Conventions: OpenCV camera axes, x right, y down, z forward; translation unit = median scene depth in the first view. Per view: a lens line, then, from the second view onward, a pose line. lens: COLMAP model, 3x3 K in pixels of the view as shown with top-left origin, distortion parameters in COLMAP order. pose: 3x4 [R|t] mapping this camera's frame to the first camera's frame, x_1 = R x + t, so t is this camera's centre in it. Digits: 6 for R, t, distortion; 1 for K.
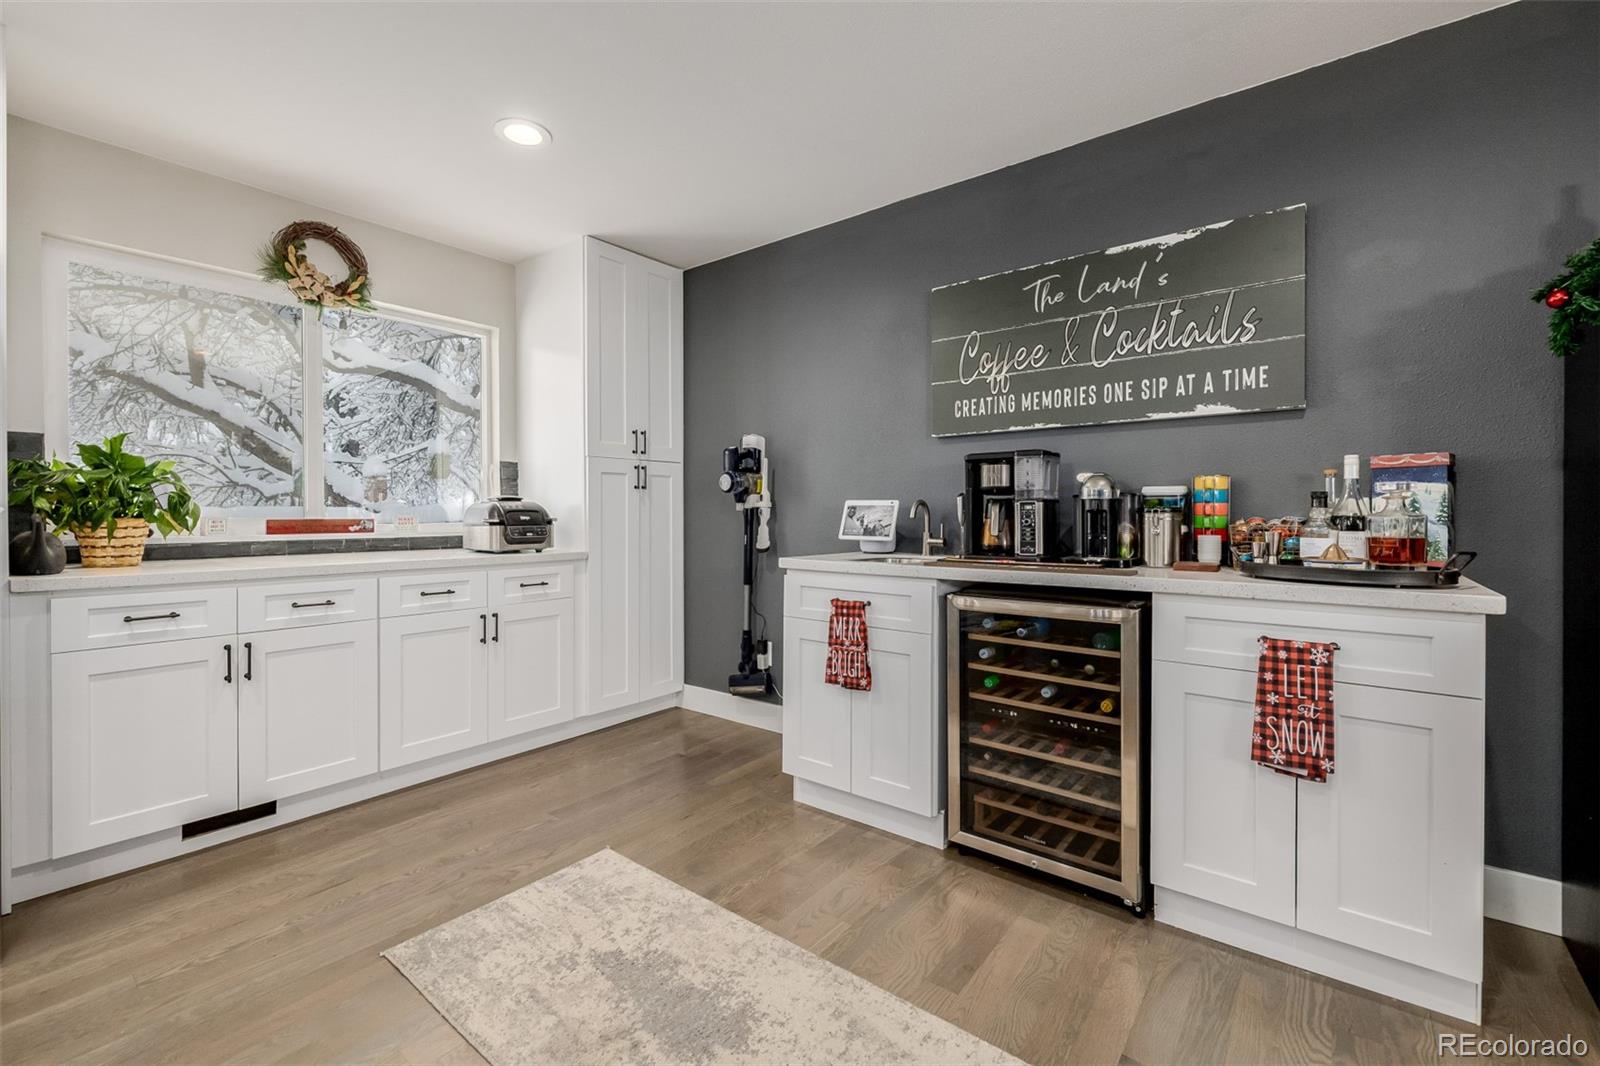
lens RADIAL K [[673.4, 0, 790.4], [0, 673.4, 516.9], [0, 0, 1]] dist [0.000123, -0.000148]
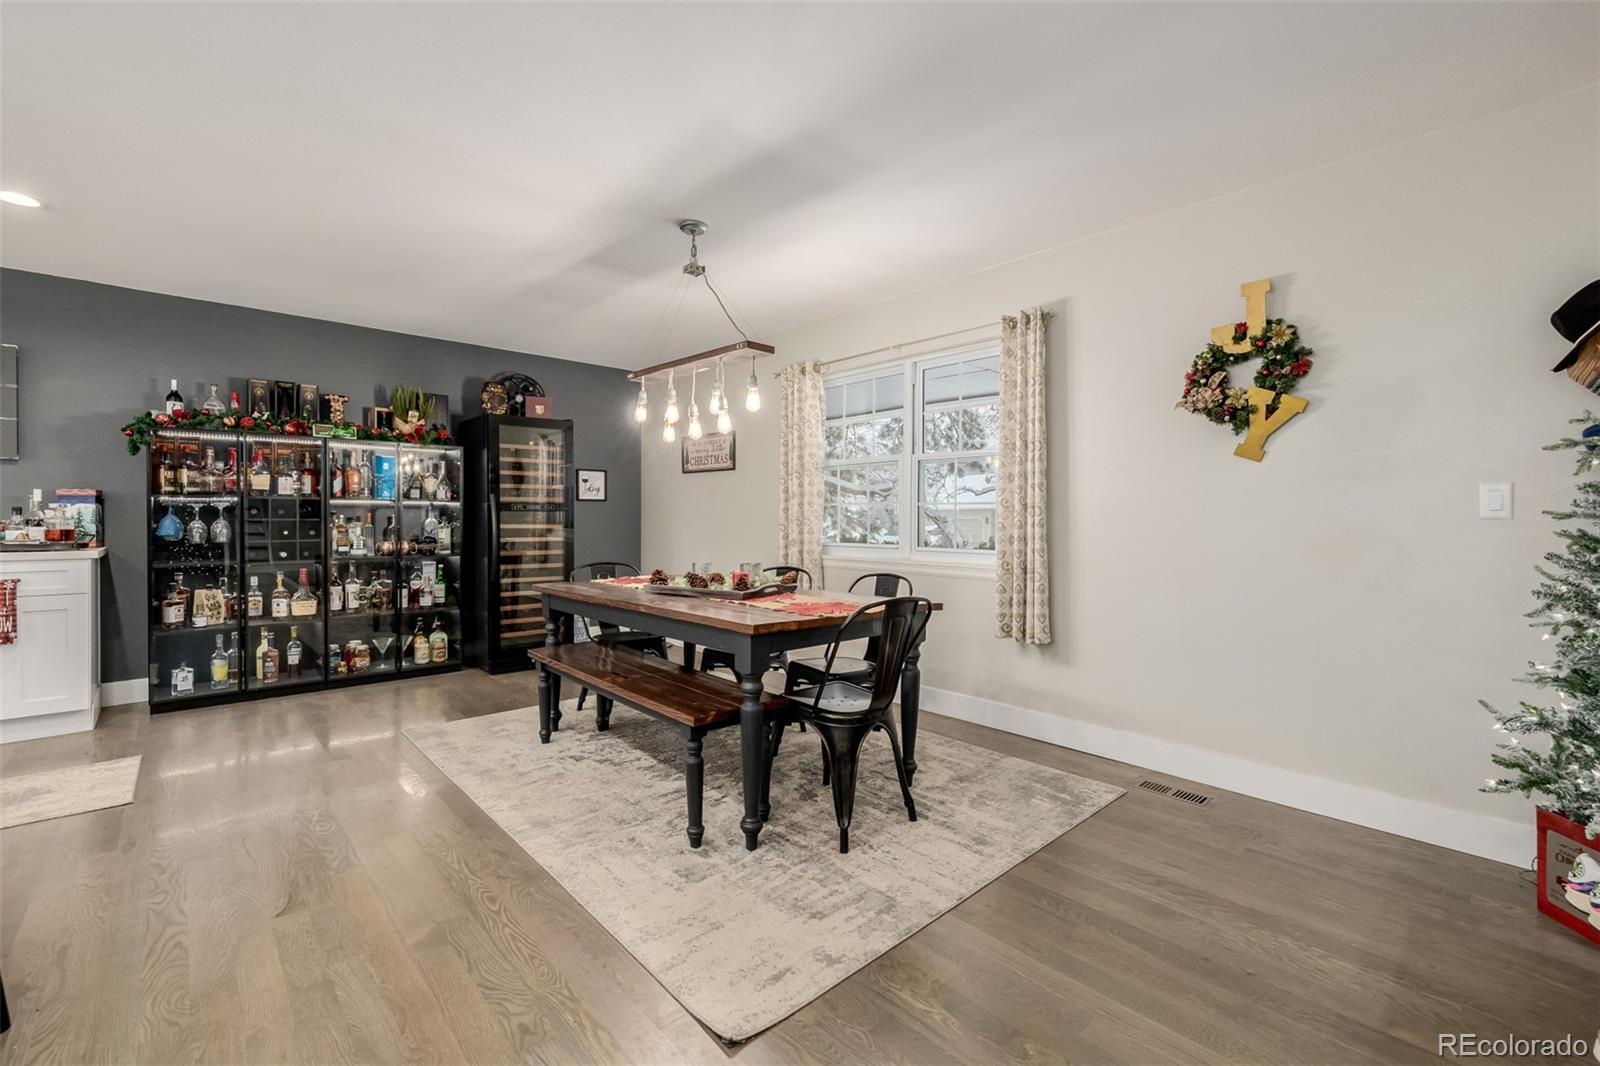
lens RADIAL K [[674.5, 0, 797.2], [0, 674.5, 525.1], [0, 0, 1]] dist [-0.000277, -0.000224]
pose [[0.148565, -0.005848, 0.988885, -0.596620], [0.005247, 0.999973, 0.005126, 0.012439], [-0.988889, 0.004427, 0.148591, -1.120437]]
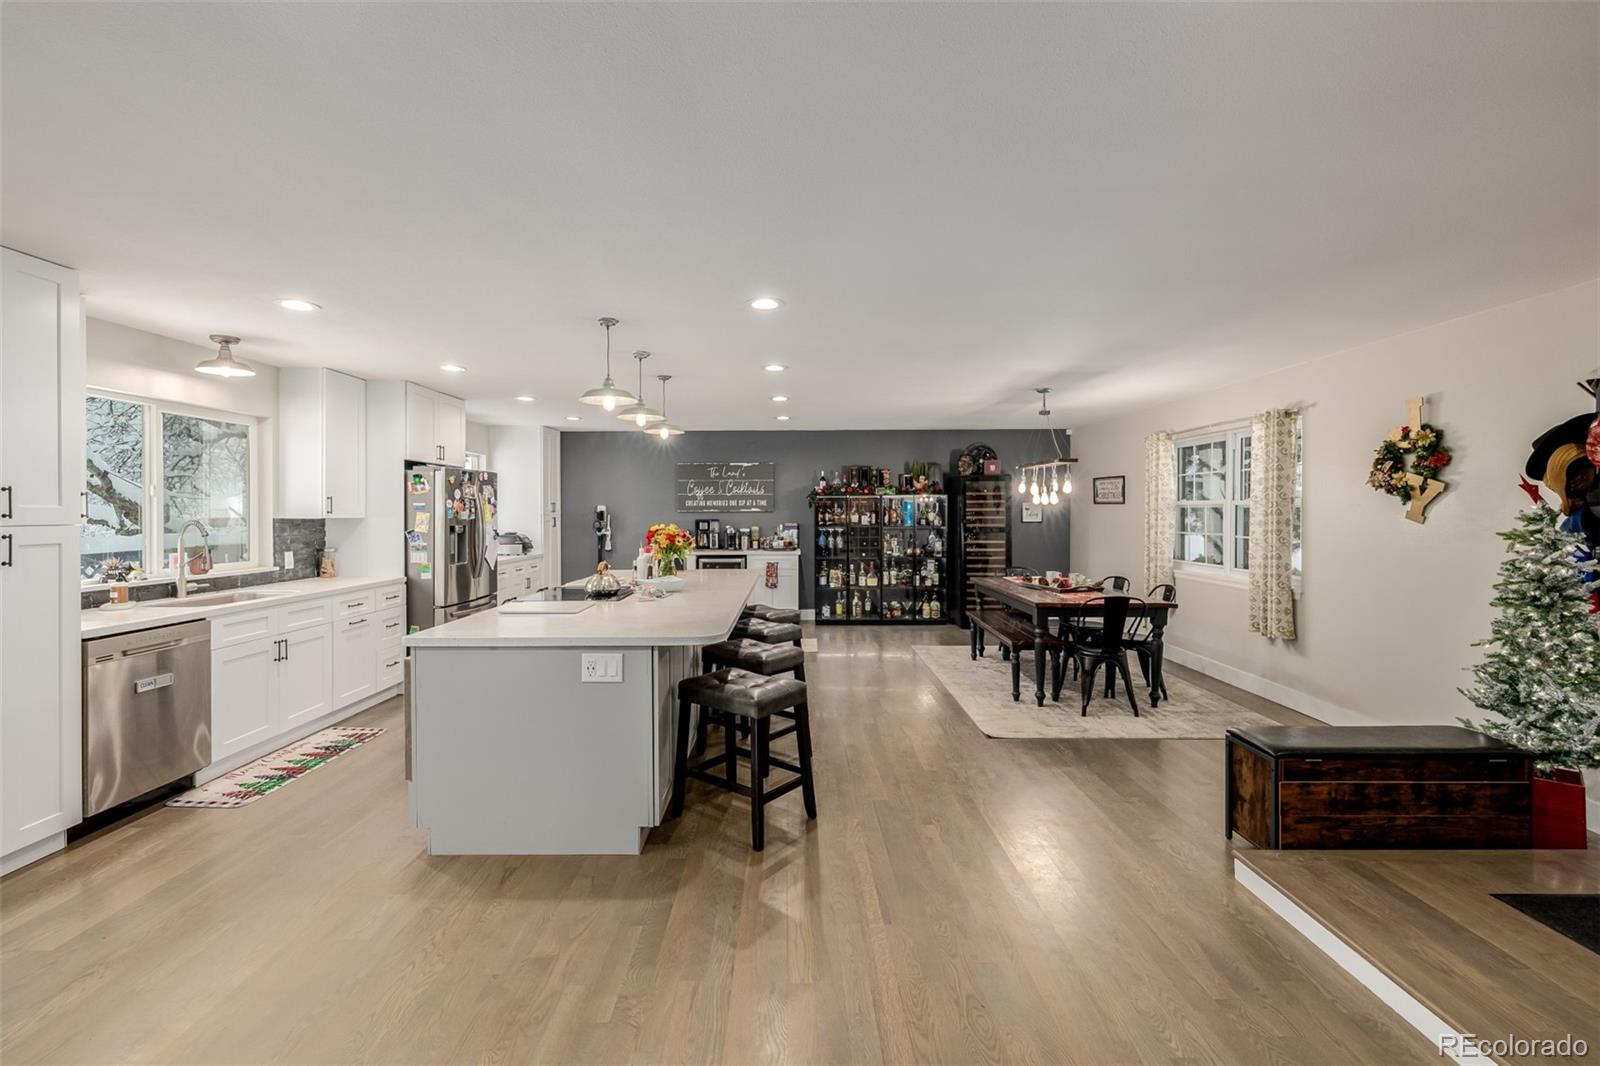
lens RADIAL K [[673.4, 0, 790.4], [0, 673.4, 516.9], [0, 0, 1]] dist [0.000123, -0.000148]
pose [[0.783873, -0.005213, 0.620900, -1.520678], [0.005403, 0.999984, 0.001575, -0.110500], [-0.620898, 0.002121, 0.783889, -2.034129]]
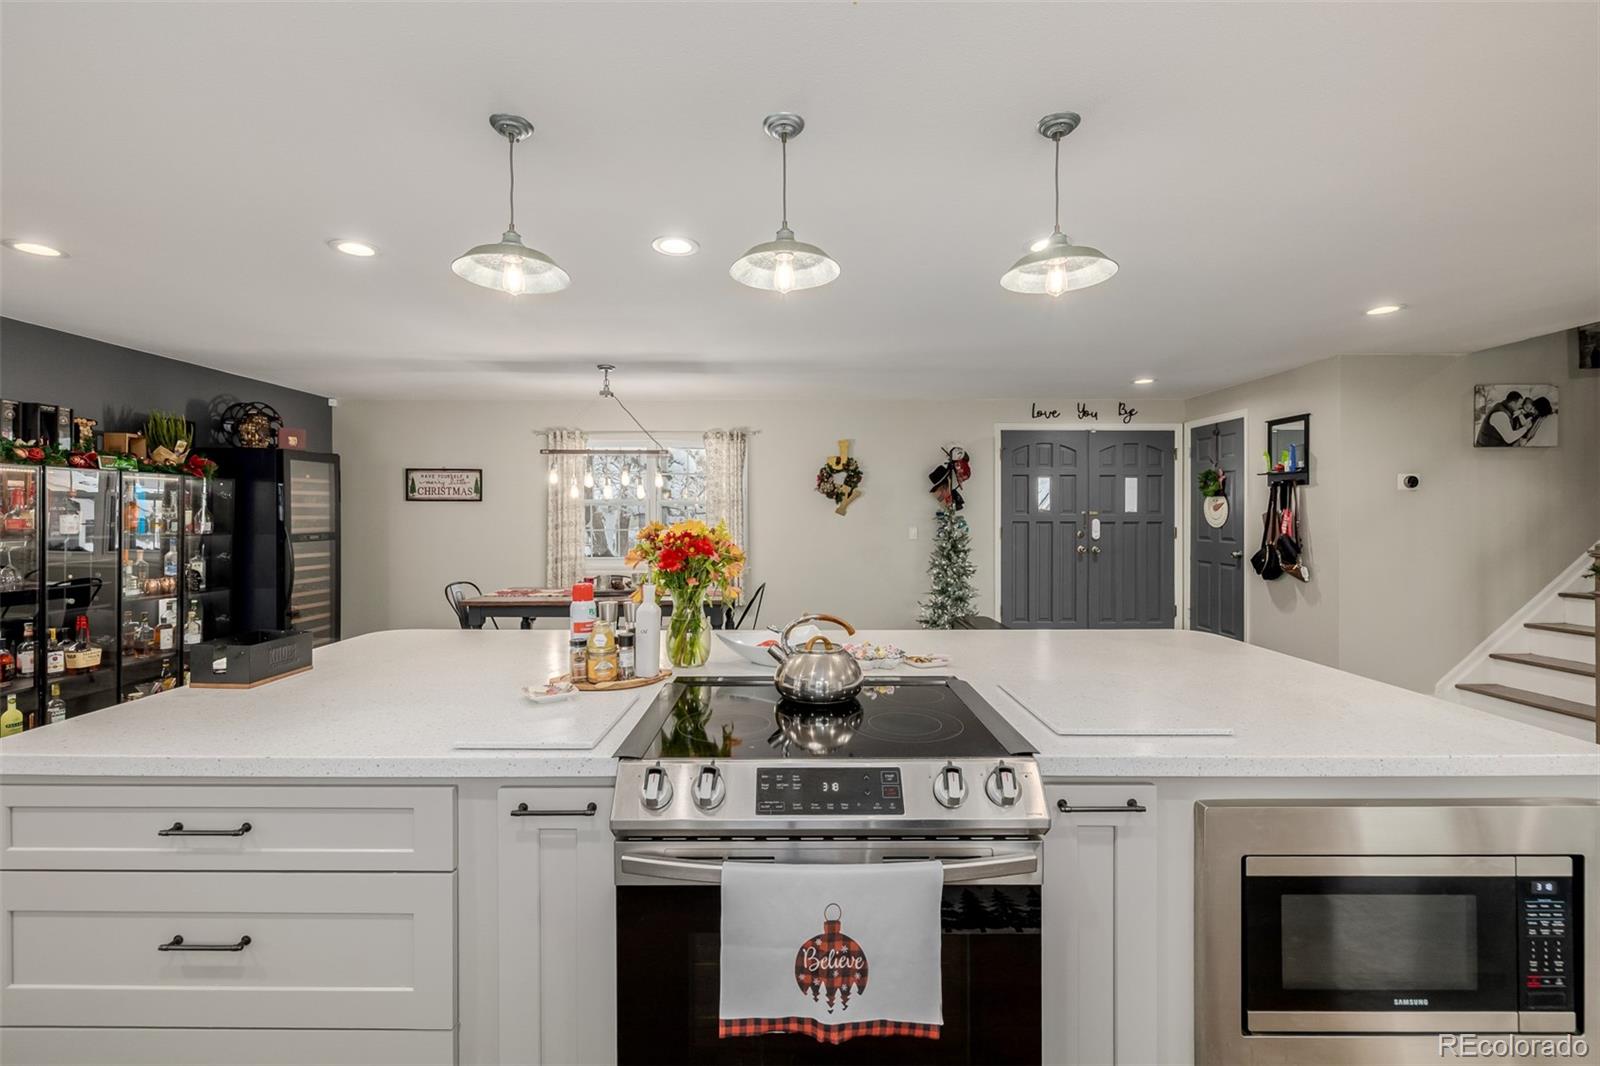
lens RADIAL K [[673.4, 0, 790.4], [0, 673.4, 516.9], [0, 0, 1]] dist [0.000123, -0.000148]
pose [[-0.623809, 0.002824, 0.781572, -1.315400], [0.010508, 0.999933, 0.004775, -0.093548], [-0.781506, 0.011192, -0.623797, 0.107754]]
